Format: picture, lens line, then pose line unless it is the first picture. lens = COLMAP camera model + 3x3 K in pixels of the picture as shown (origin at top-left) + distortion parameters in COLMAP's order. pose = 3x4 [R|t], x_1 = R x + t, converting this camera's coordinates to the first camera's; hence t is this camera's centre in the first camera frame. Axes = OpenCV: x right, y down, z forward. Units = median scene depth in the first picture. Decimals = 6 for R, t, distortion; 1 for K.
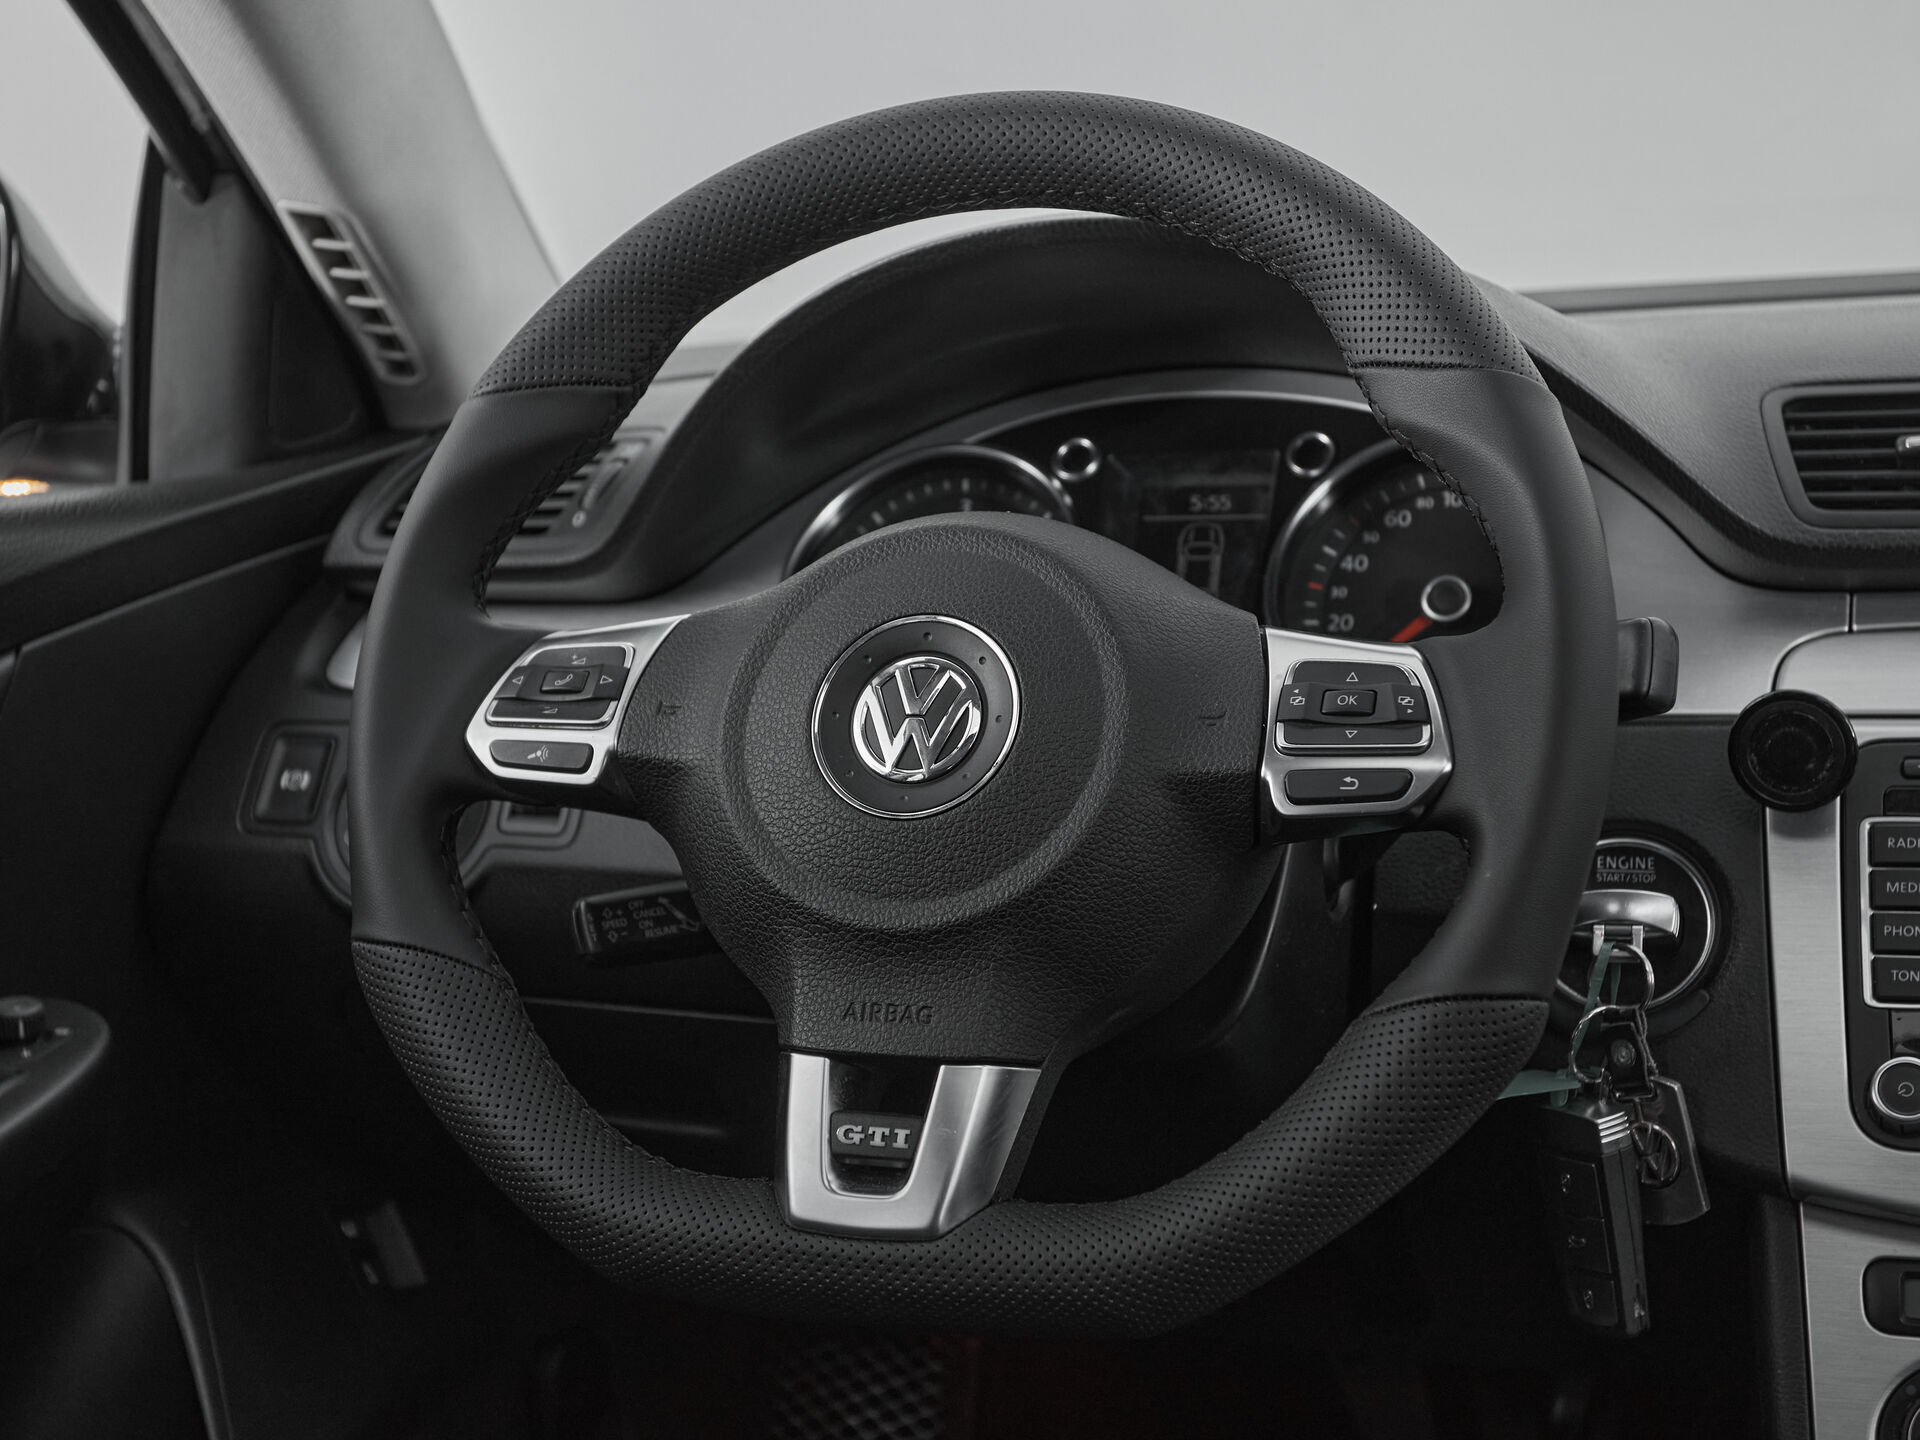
lens RADIAL K [[2779.5, 0, 968.8], [0, 2779.5, 771.2], [0, 0, 1]] dist [0.019626, 0.000000]
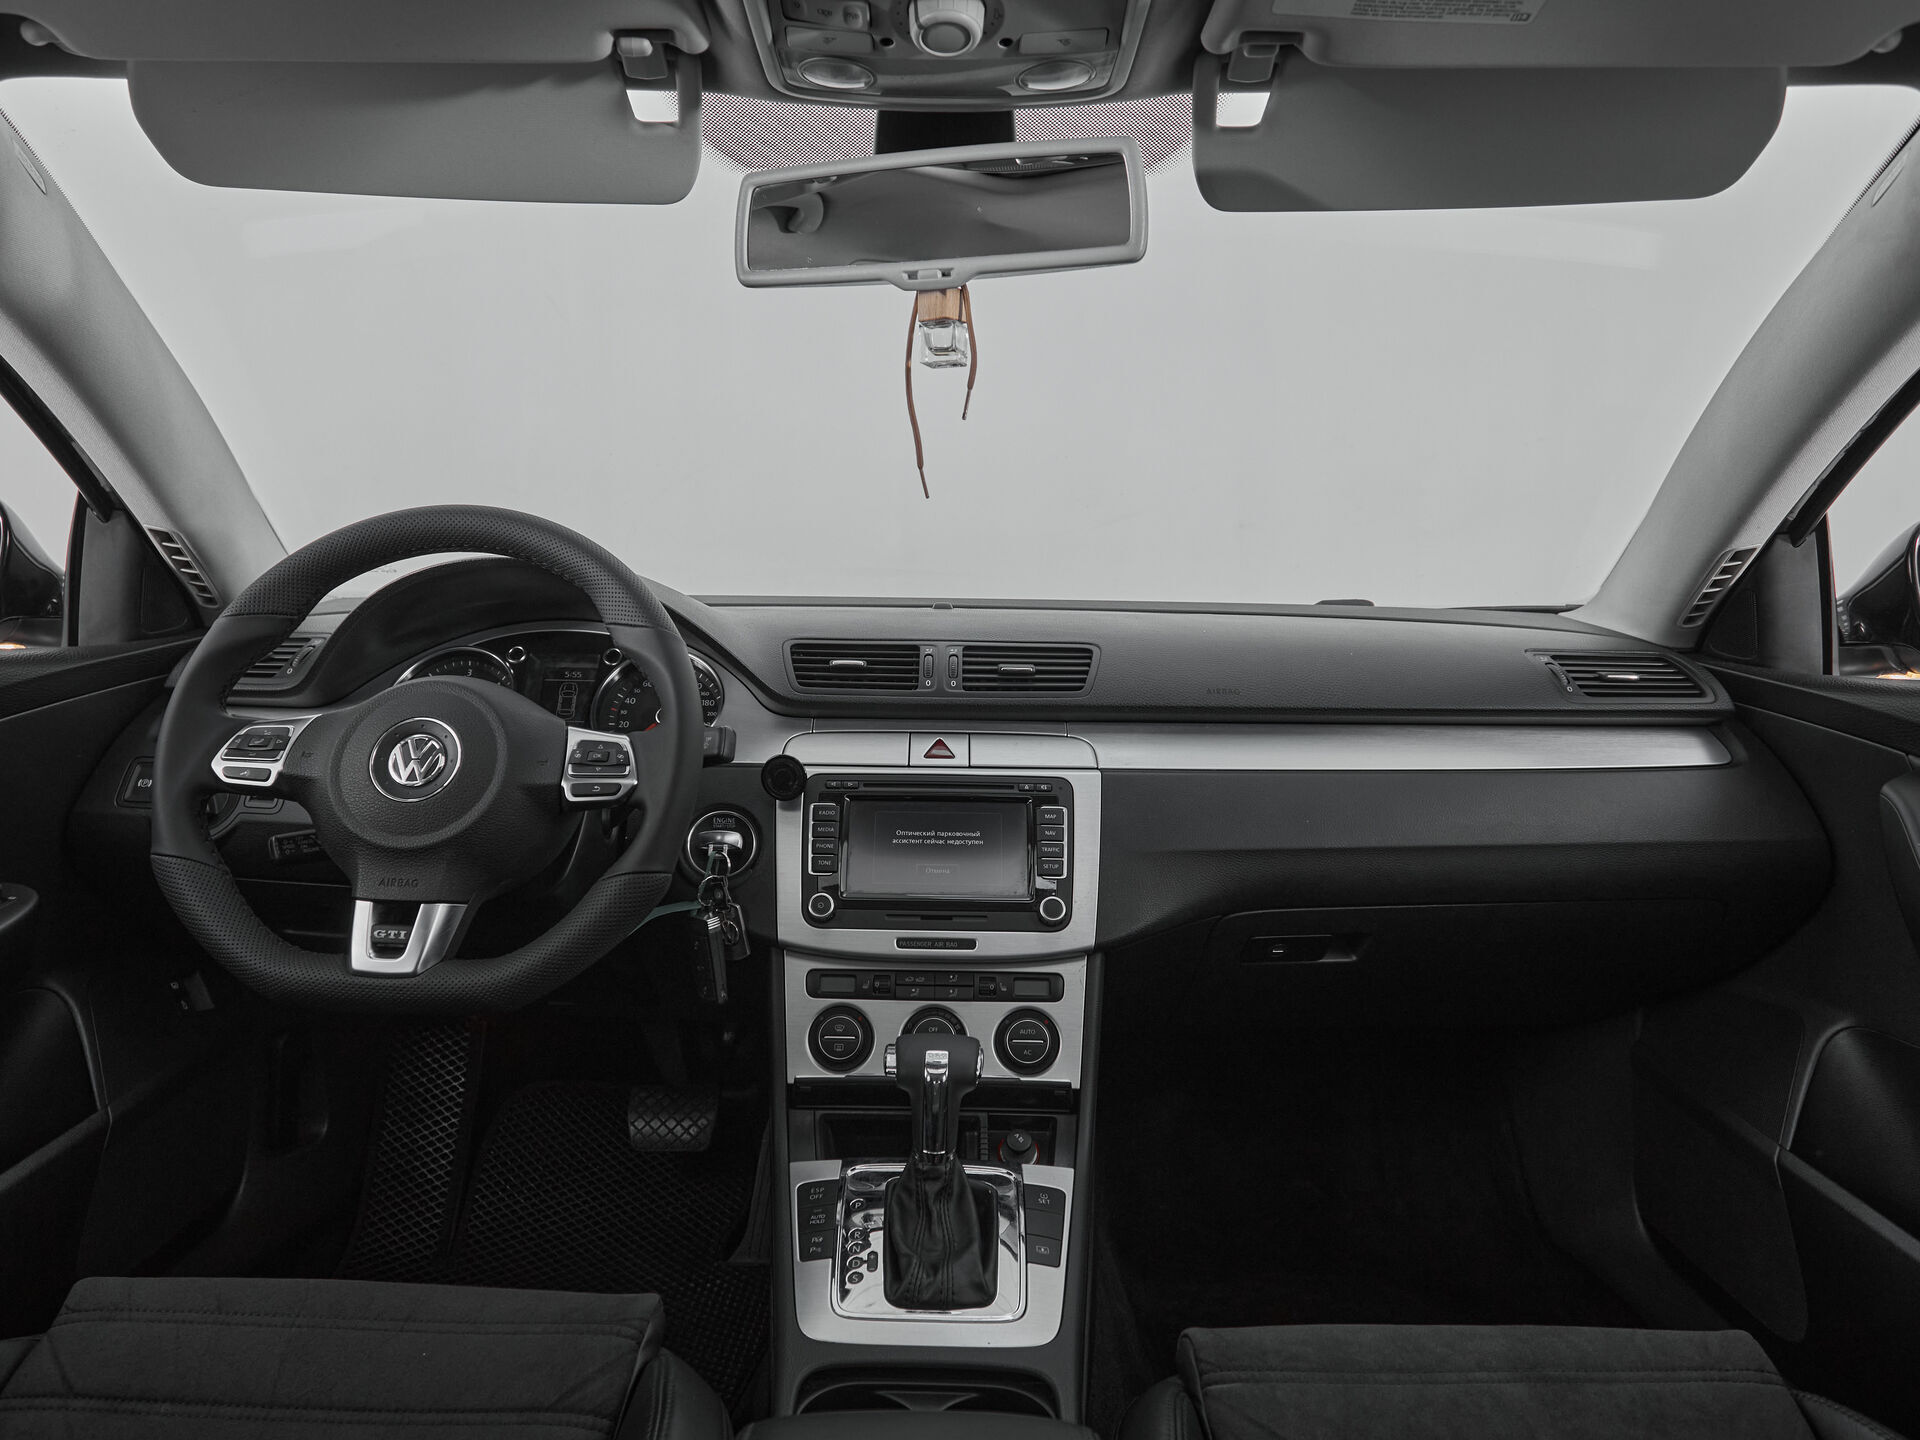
lens RADIAL K [[1138.0, 0, 900.7], [0, 1138.0, 752.5], [0, 0, 1]] dist [-0.004182, 0.000214]
pose [[0.953427, 0.017943, 0.301090, 0.075886], [-0.009802, 0.999545, -0.028528, -0.001450], [-0.301465, 0.024248, 0.953169, -0.060821]]
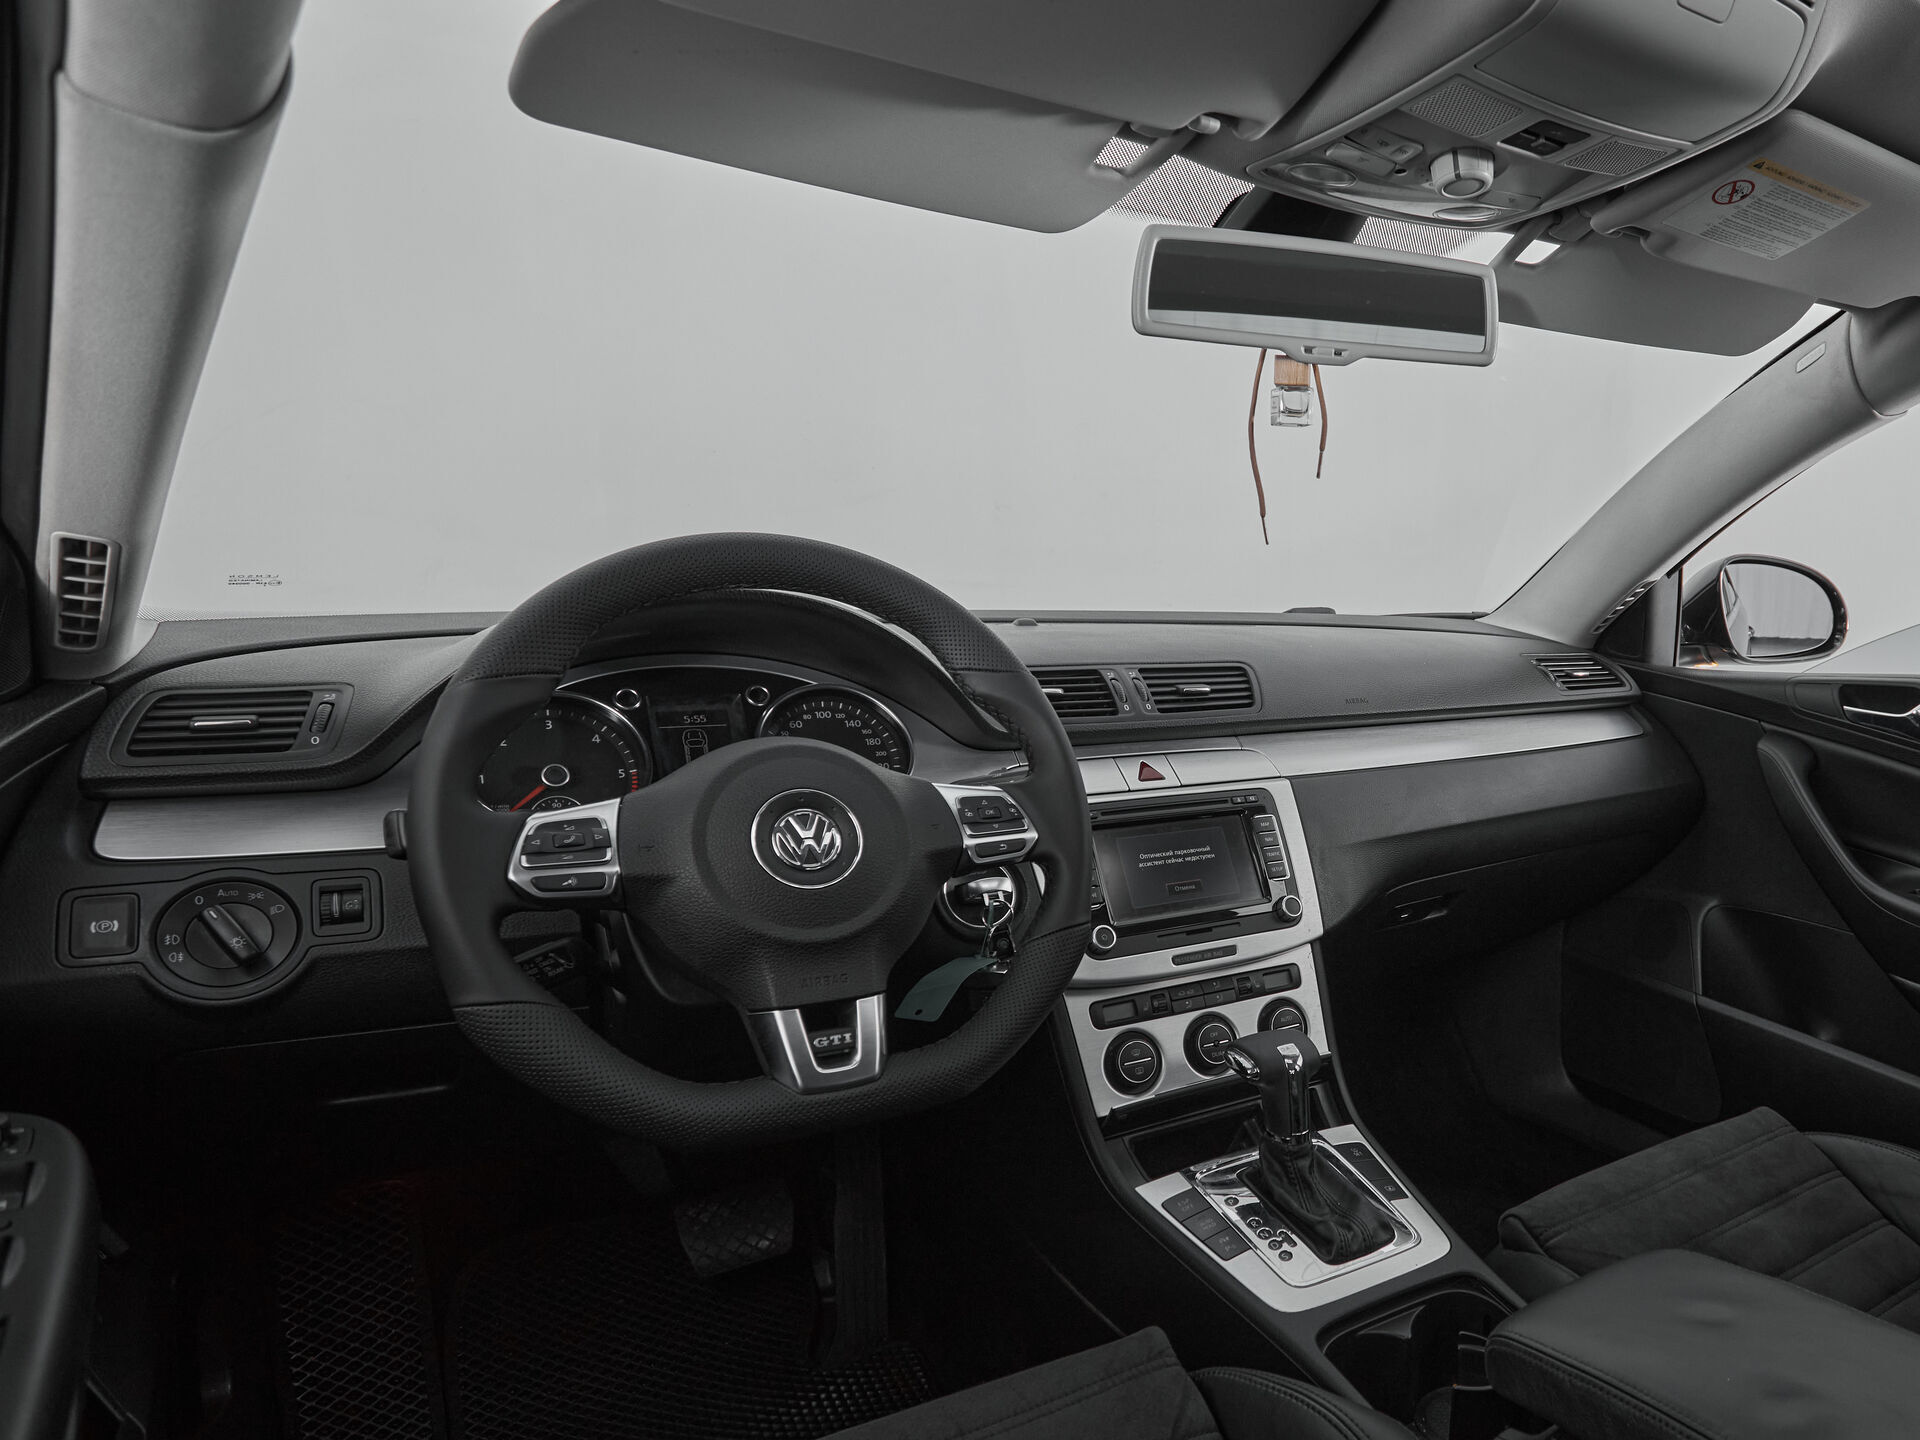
lens RADIAL K [[1257.3, 0, 1255.0], [0, 1257.3, 791.6], [0, 0, 1]] dist [0.005097, -0.009406]
pose [[0.593427, -0.077133, 0.801184, -0.513816], [0.078659, 0.996191, 0.037646, -0.056946], [-0.801035, 0.040680, 0.597233, 0.152190]]
